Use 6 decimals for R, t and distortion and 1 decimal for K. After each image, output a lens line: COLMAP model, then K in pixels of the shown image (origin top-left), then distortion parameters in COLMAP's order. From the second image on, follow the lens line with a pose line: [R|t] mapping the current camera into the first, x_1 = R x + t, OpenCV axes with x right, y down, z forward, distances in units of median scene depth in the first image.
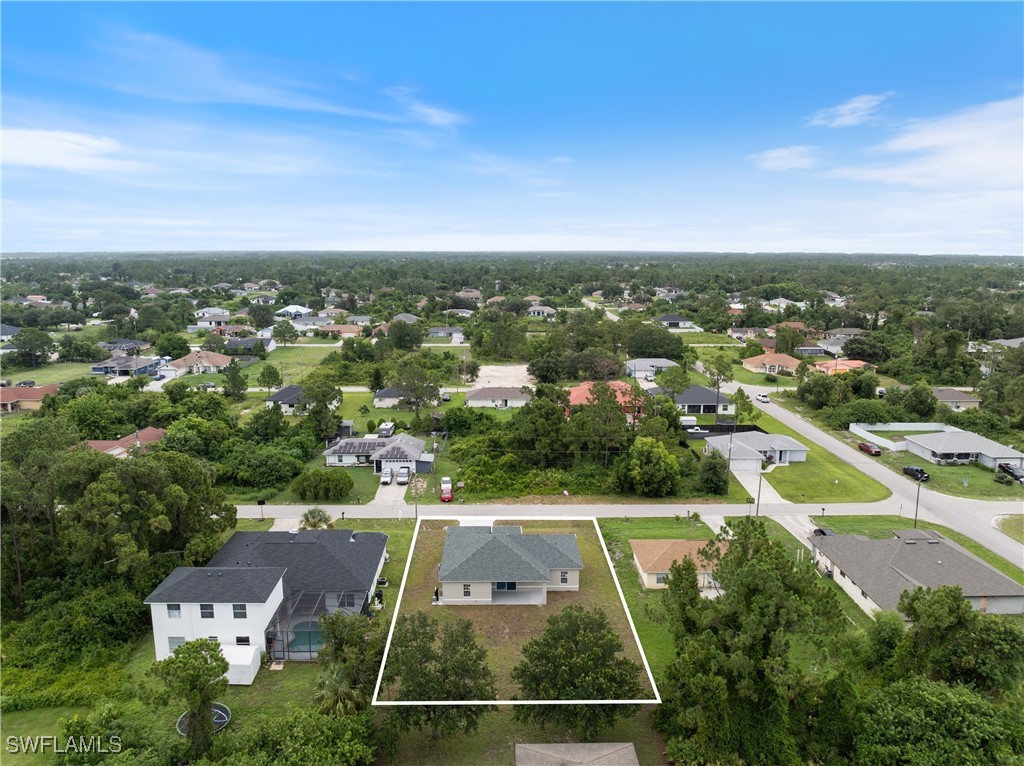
lens RADIAL K [[719.6, 0, 509.2], [0, 719.6, 380.3], [0, 0, 1]] dist [-0.047089, 0.001887]
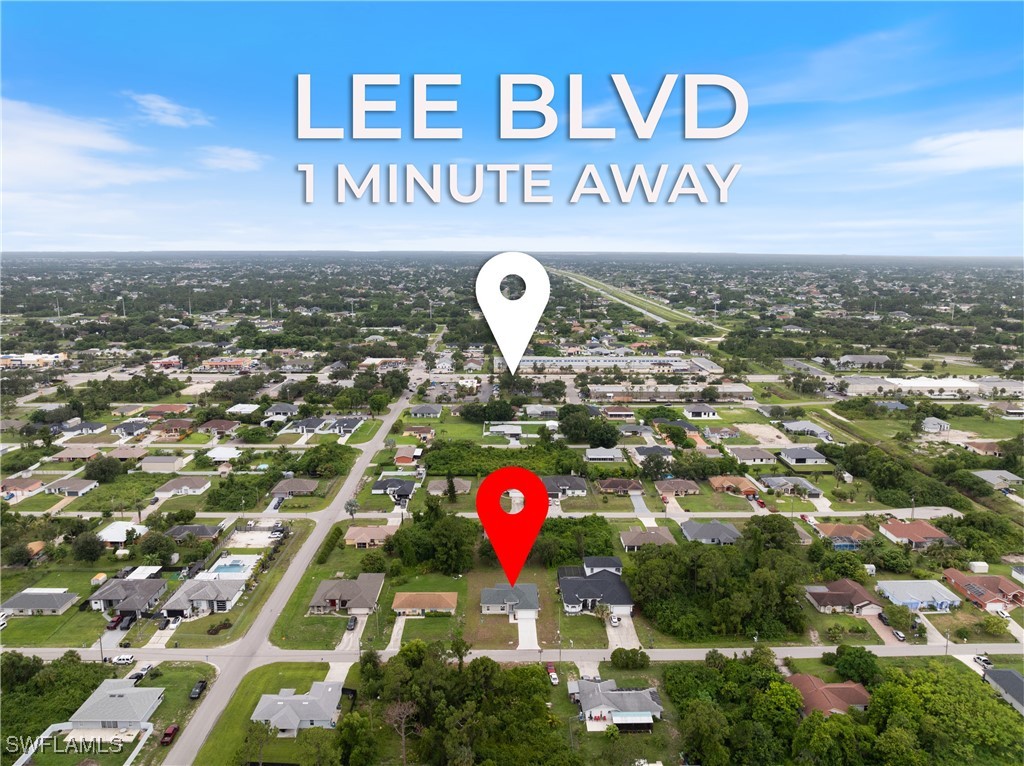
lens RADIAL K [[719.6, 0, 509.2], [0, 719.6, 380.3], [0, 0, 1]] dist [-0.047089, 0.001887]
pose [[-0.999959, -0.008632, 0.002881, 0.002949], [-0.006996, 0.931692, 0.363183, -0.928339], [-0.005819, 0.363148, -0.931713, 2.124933]]
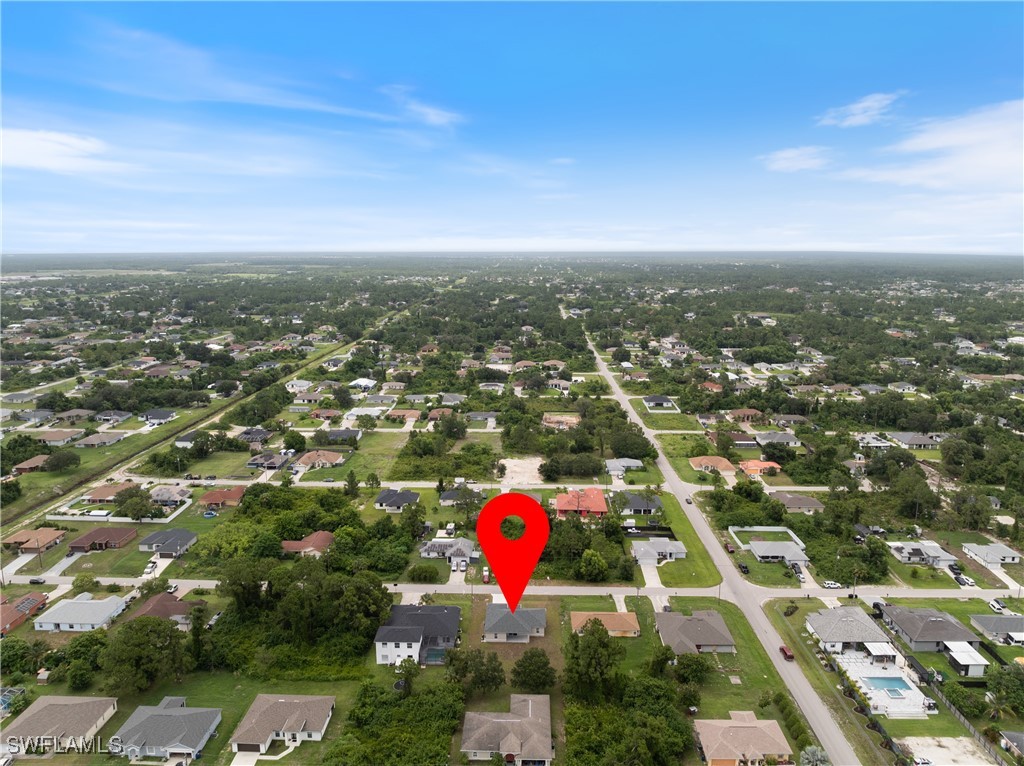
lens RADIAL K [[719.6, 0, 509.2], [0, 719.6, 380.3], [0, 0, 1]] dist [-0.047089, 0.001887]
pose [[0.998949, 0.006761, -0.045343, 0.057251], [-0.006673, 0.999976, 0.002084, -0.368220], [0.045356, -0.001780, 0.998969, -0.899011]]
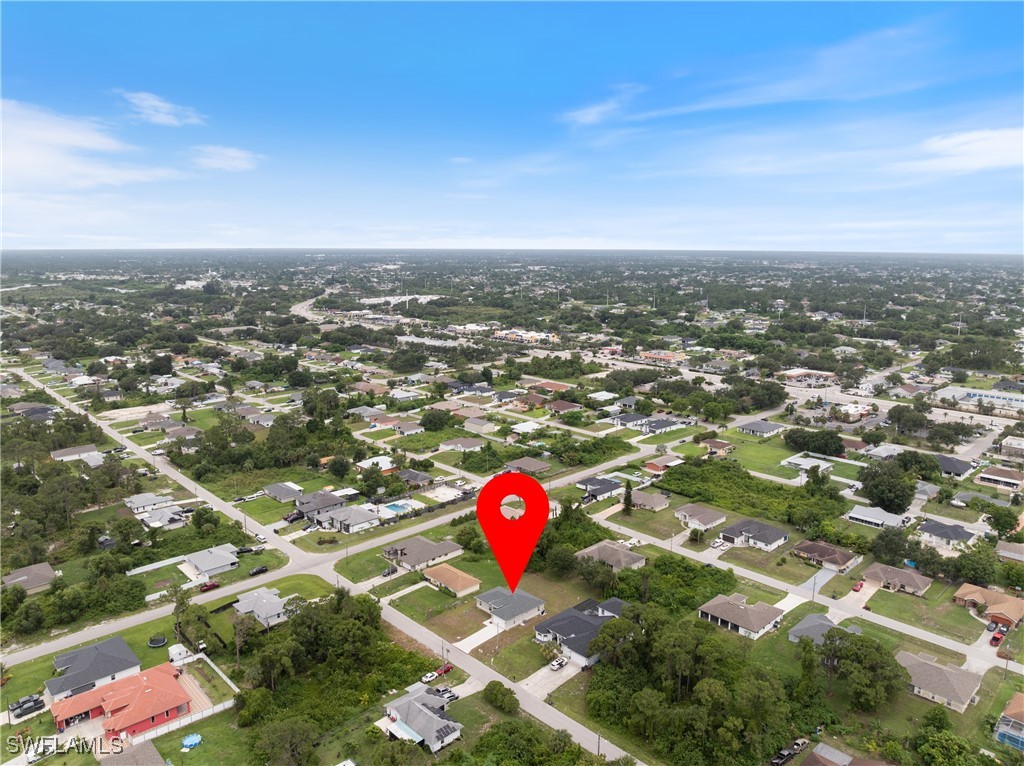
lens RADIAL K [[719.6, 0, 509.2], [0, 719.6, 380.3], [0, 0, 1]] dist [-0.047089, 0.001887]
pose [[-0.676375, -0.141738, 0.722791, -1.142635], [0.132400, 0.941930, 0.308608, -0.837100], [-0.724560, 0.304432, -0.618331, 1.600684]]
